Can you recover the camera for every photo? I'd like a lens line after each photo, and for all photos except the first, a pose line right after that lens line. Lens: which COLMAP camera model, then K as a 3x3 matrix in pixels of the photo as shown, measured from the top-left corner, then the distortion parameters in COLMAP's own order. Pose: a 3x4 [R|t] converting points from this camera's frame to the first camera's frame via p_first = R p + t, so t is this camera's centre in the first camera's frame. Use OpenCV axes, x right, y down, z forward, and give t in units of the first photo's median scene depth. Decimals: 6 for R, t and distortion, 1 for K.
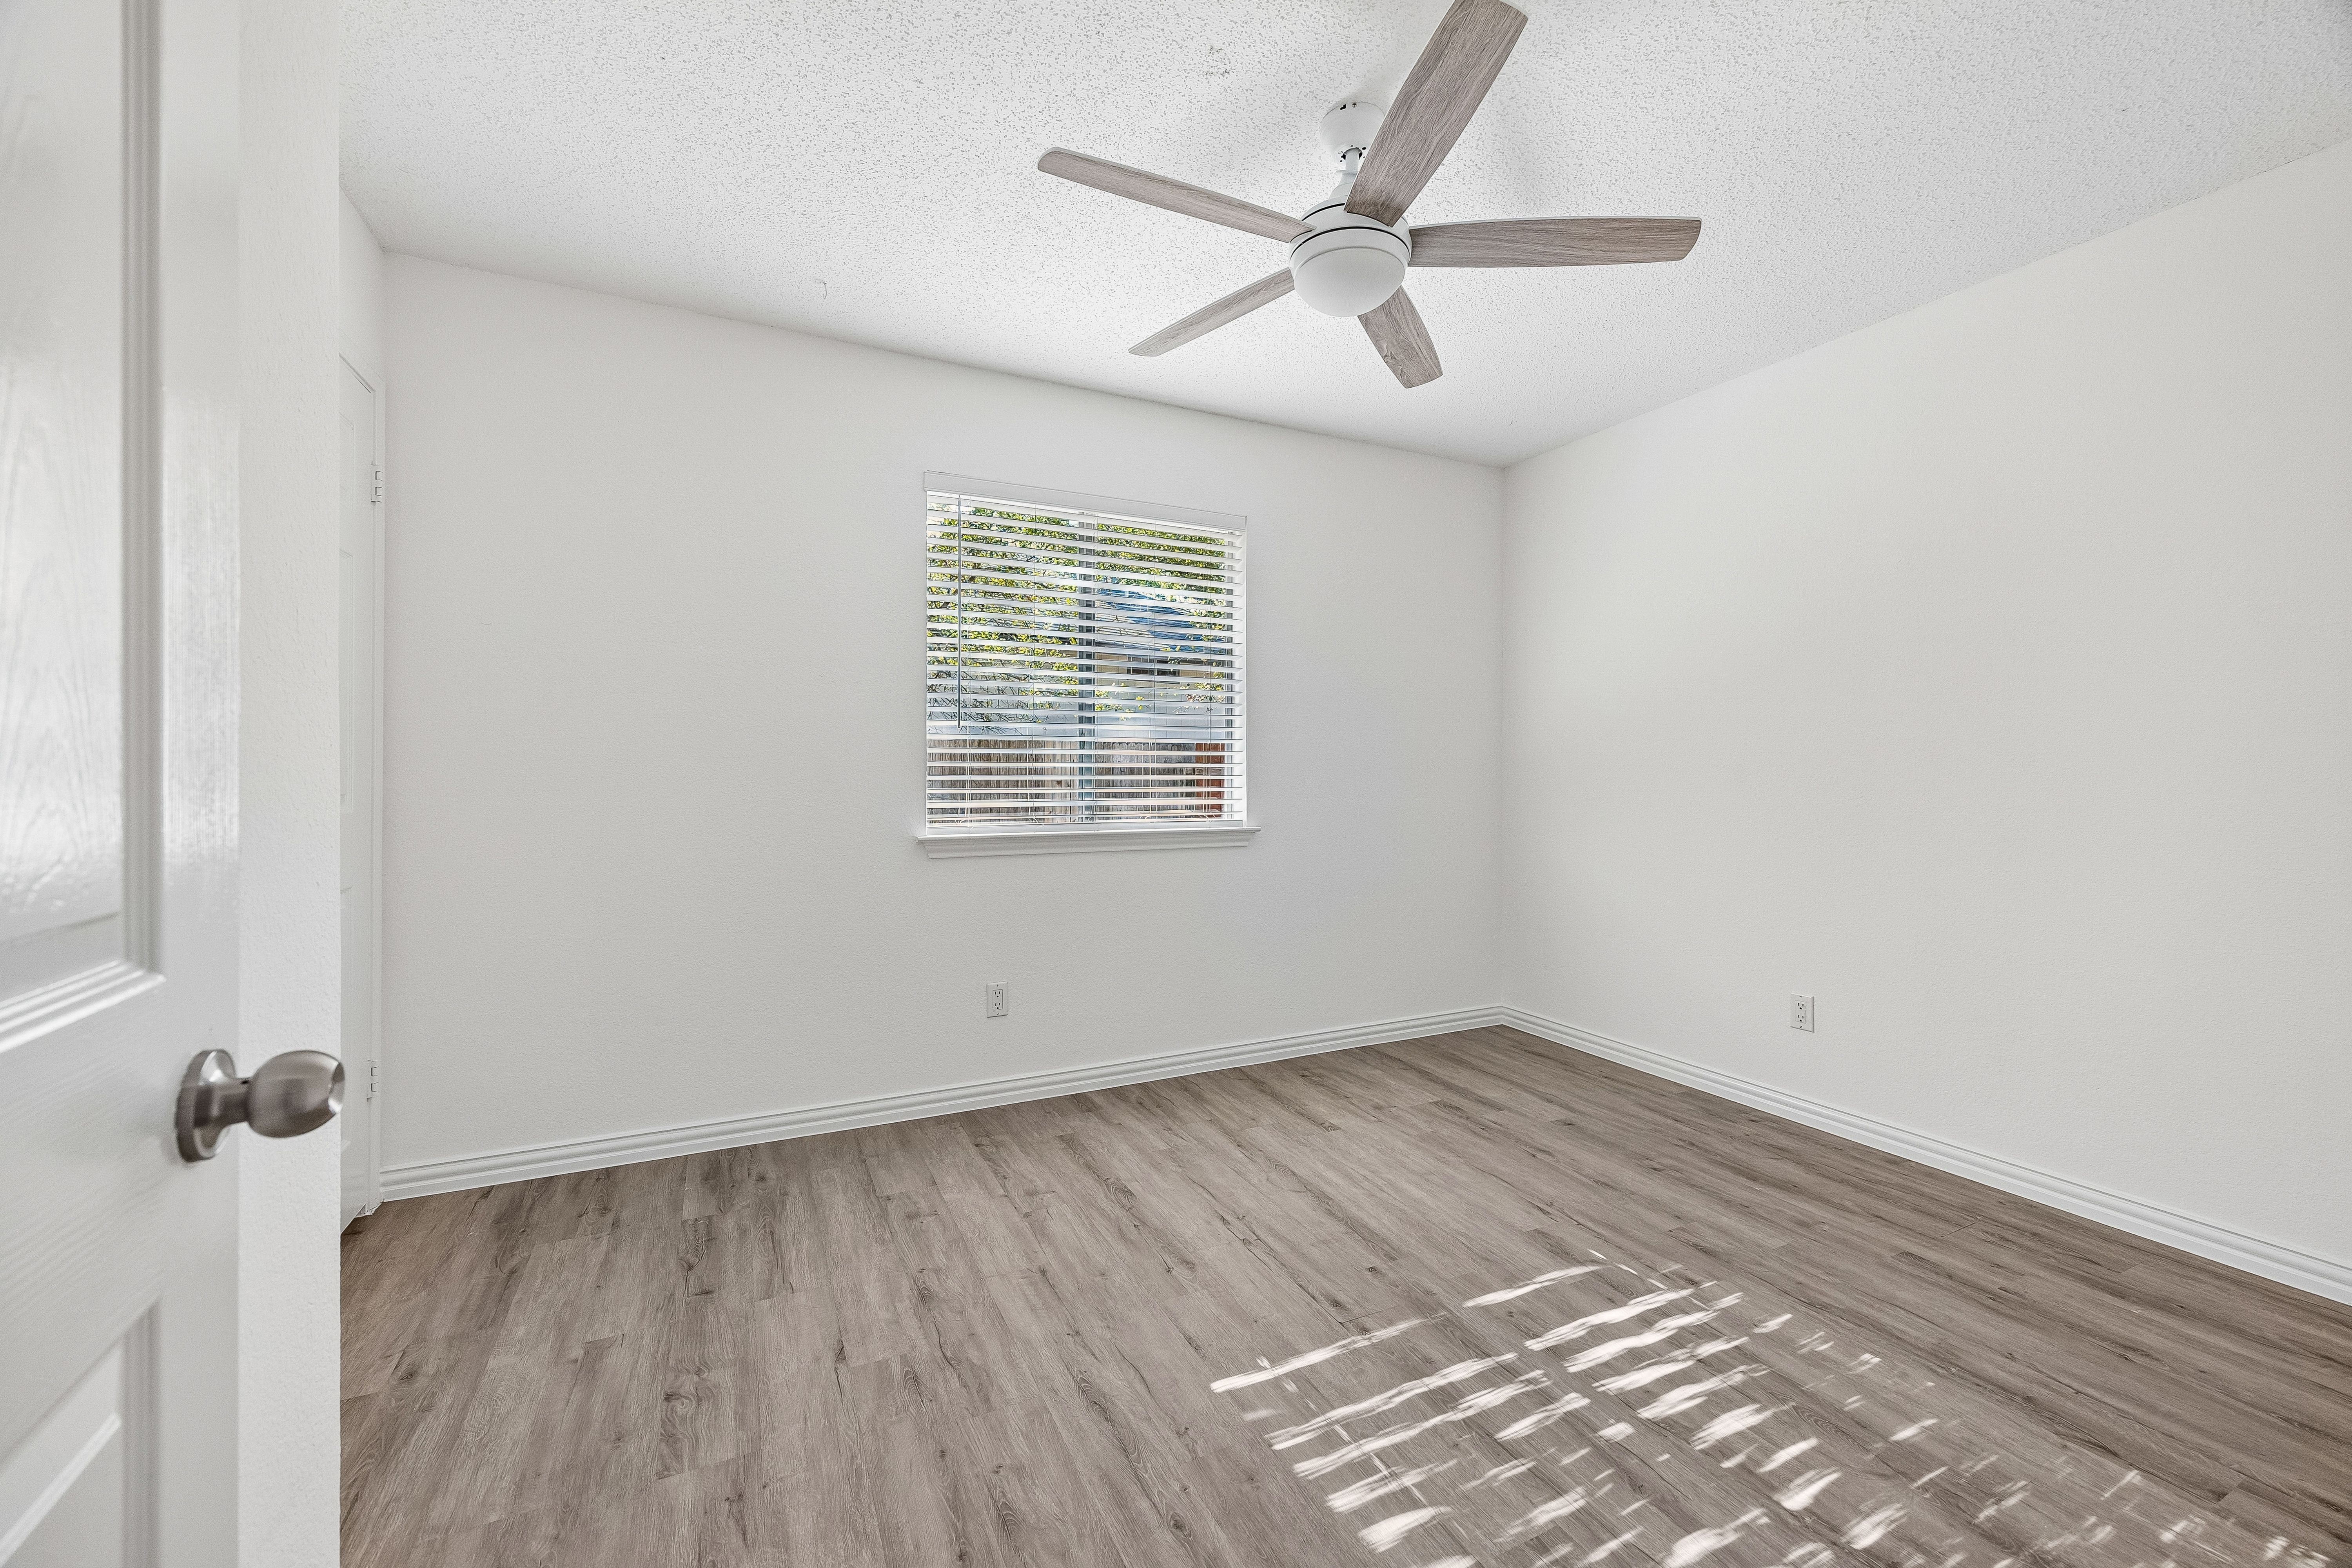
lens RADIAL K [[931.7, 0, 1172.7], [0, 931.7, 771.2], [0, 0, 1]] dist [-0.000456, -0.000701]
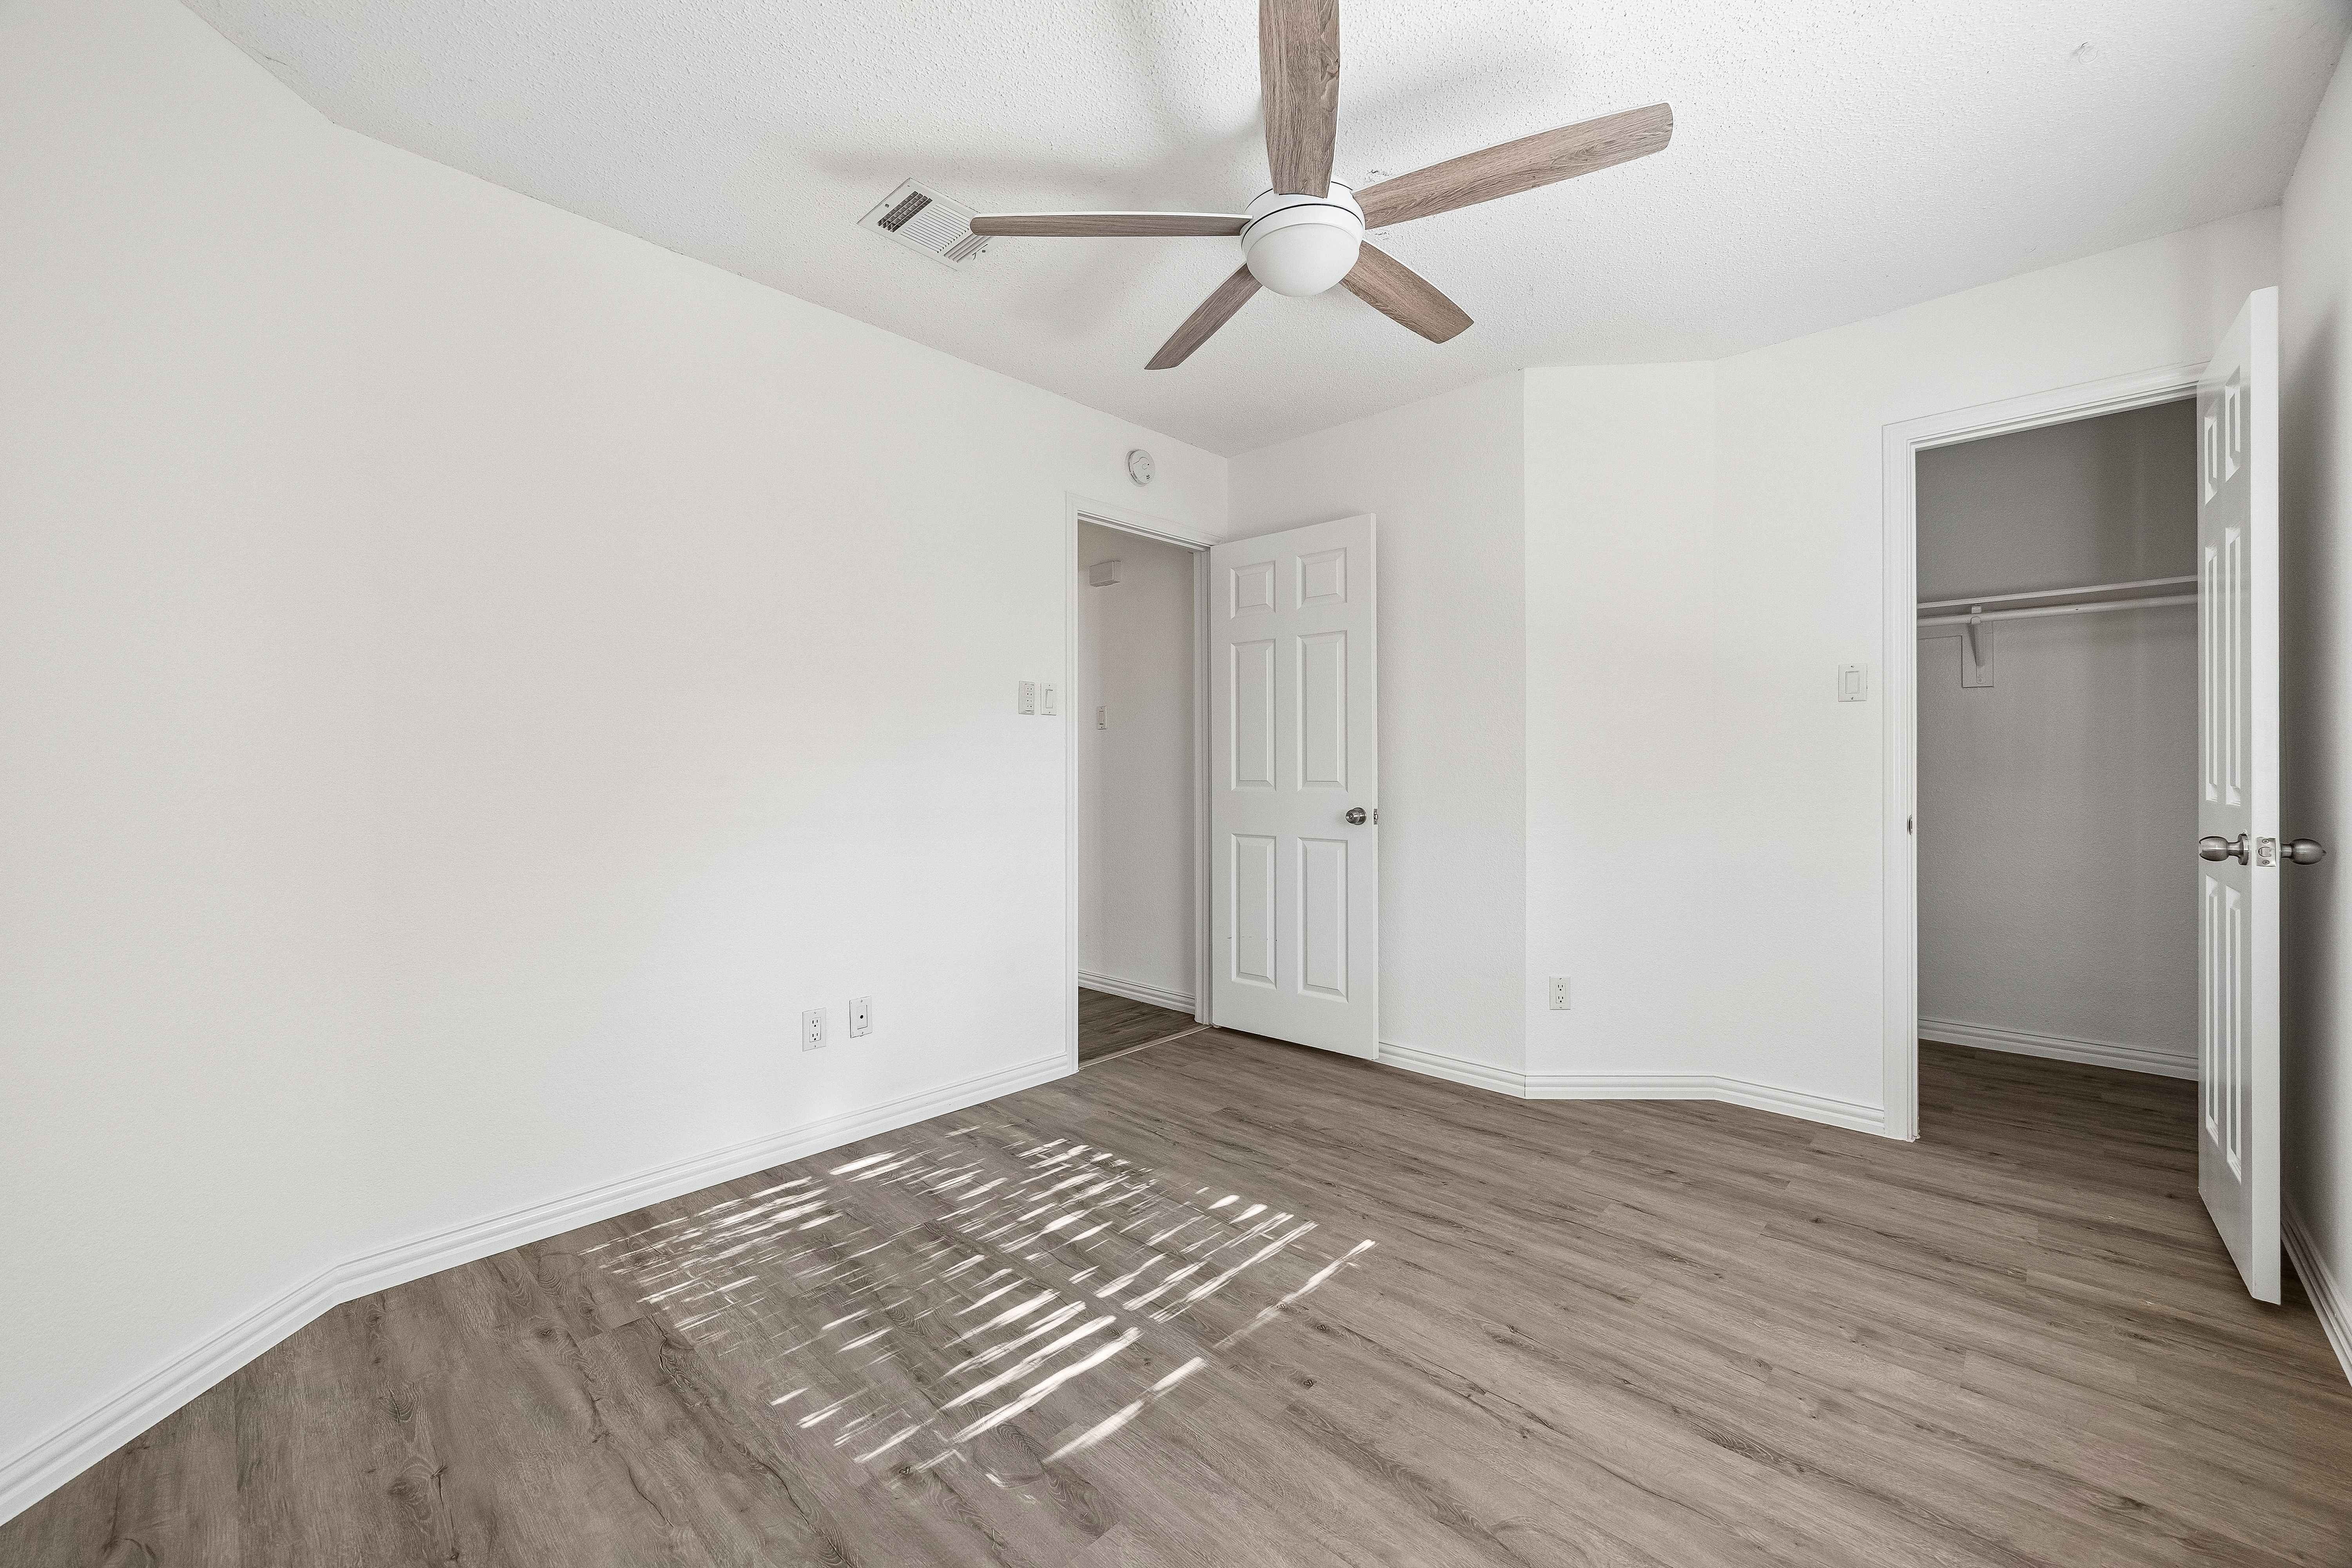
lens RADIAL K [[931.7, 0, 1176.1], [0, 931.7, 775.5], [0, 0, 1]] dist [-0.000456, -0.000701]
pose [[-0.939022, 0.002436, -0.343847, 0.615883], [-0.000587, 0.999962, 0.008687, 0.004571], [0.343855, 0.008359, -0.938985, 1.766470]]
